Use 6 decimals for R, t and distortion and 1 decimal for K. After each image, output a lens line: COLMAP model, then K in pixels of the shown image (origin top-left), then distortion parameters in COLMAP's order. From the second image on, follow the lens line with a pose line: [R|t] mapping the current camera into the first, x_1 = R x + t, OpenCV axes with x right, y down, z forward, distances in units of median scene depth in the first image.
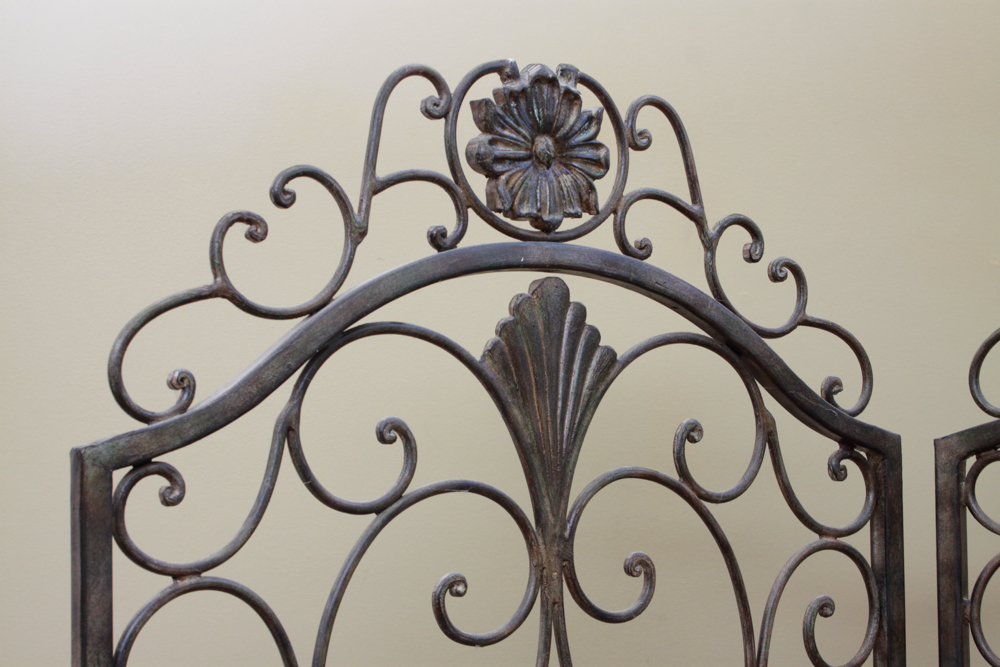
lens RADIAL K [[1879.9, 0, 496.2], [0, 1879.9, 334.6], [0, 0, 1]] dist [0.020315, 0.000000]
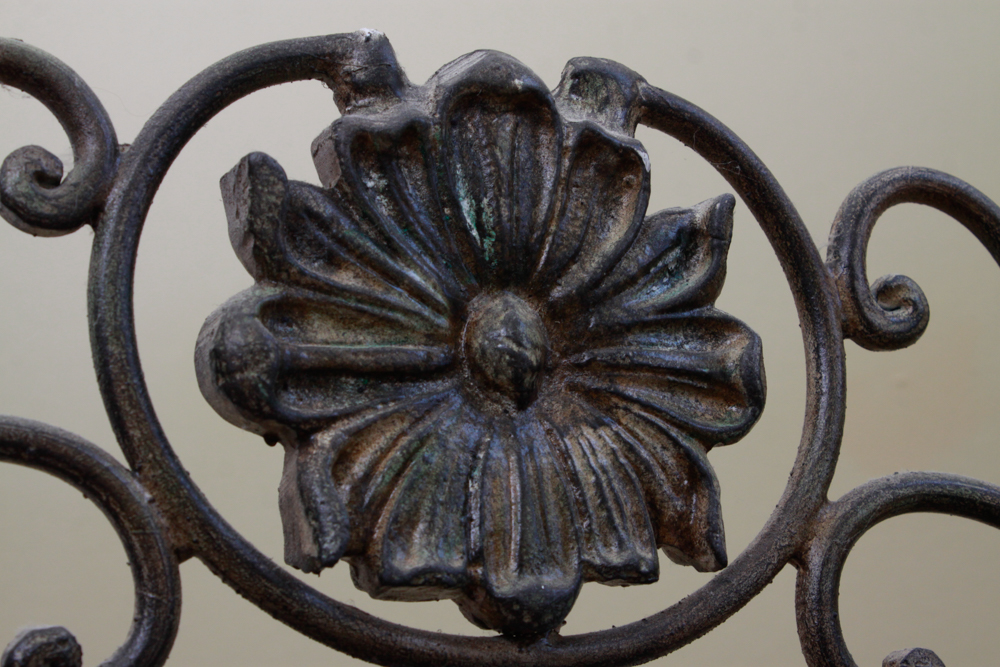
lens RADIAL K [[2182.8, 0, 500.8], [0, 2182.8, 331.5], [0, 0, 1]] dist [0.031971, 0.000000]
pose [[0.978982, -0.060045, -0.194906, 0.089334], [0.021202, 0.980462, -0.195560, -0.037095], [0.202840, 0.187318, 0.961128, 0.699879]]
